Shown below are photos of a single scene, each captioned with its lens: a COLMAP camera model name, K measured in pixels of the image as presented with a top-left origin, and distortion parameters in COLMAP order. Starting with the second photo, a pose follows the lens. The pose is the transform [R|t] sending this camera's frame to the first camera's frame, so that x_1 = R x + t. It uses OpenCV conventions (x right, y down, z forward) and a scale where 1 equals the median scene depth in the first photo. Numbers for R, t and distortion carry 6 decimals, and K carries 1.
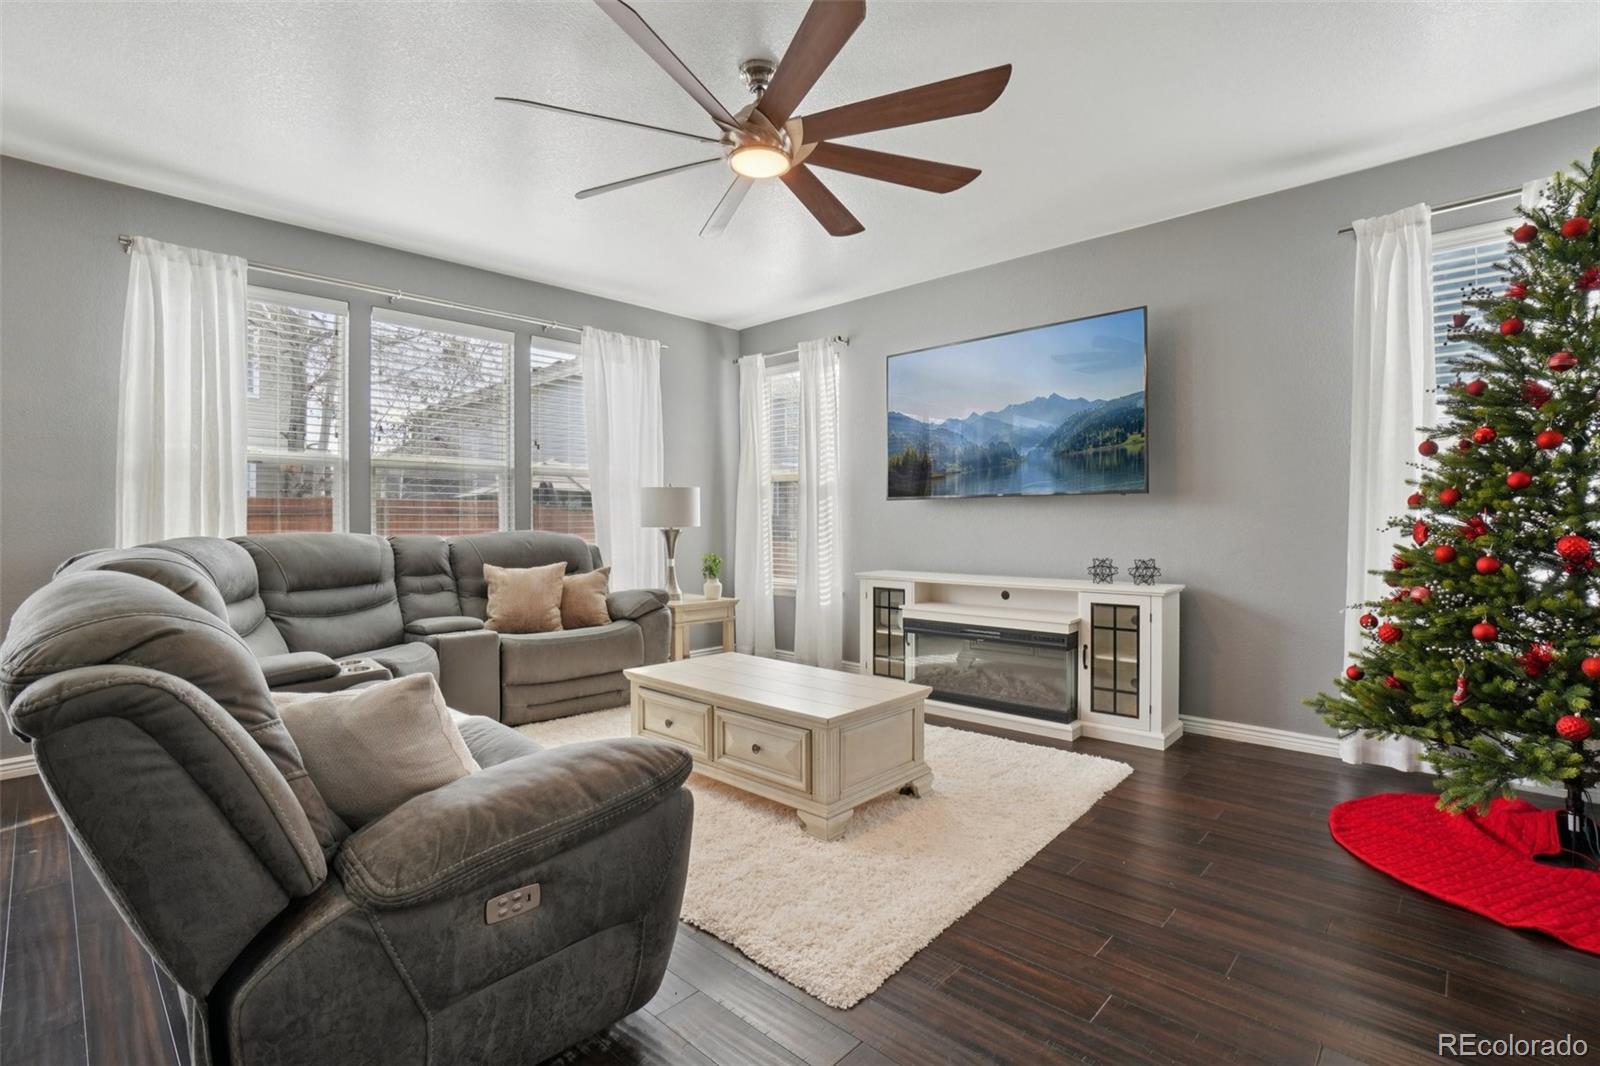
lens RADIAL K [[732.5, 0, 804.7], [0, 732.5, 511.9], [0, 0, 1]] dist [-0.061568, 0.025369]
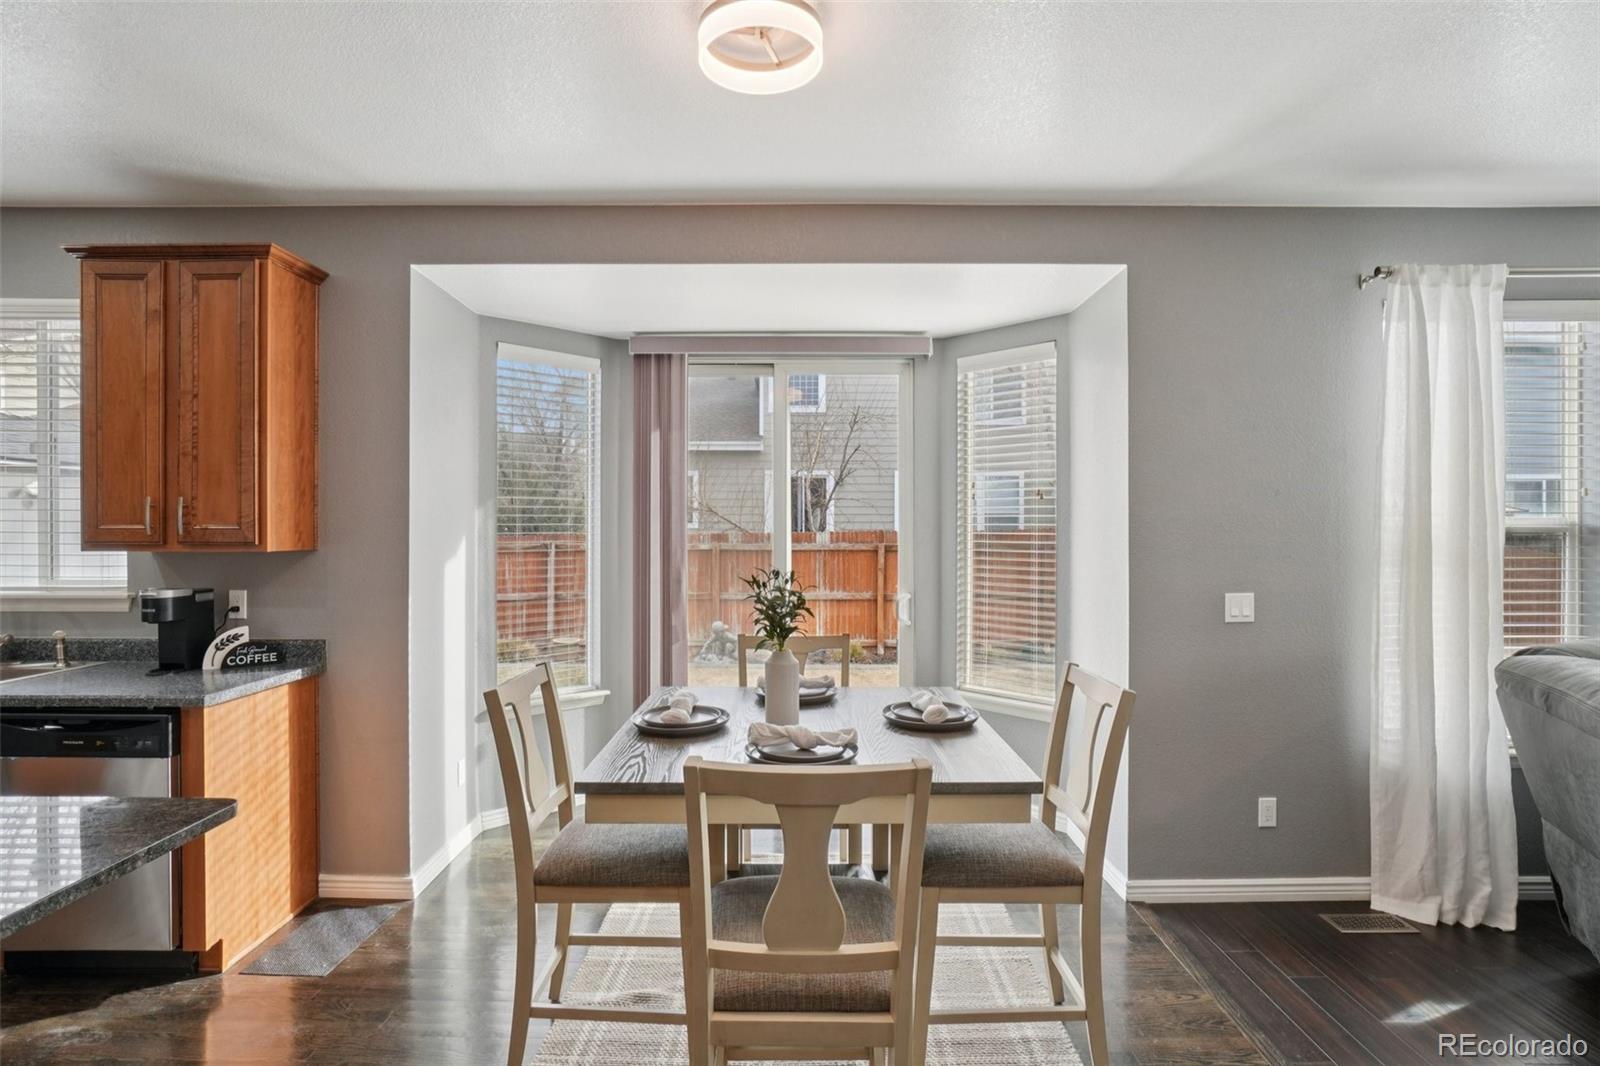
lens RADIAL K [[778.0, 0, 793.3], [0, 778.0, 533.1], [0, 0, 1]] dist [-0.059780, 0.027895]
pose [[0.684440, 0.006553, -0.729039, -0.705339], [0.006487, 0.999865, 0.015078, -0.087927], [0.729040, -0.015049, 0.684306, -0.096576]]
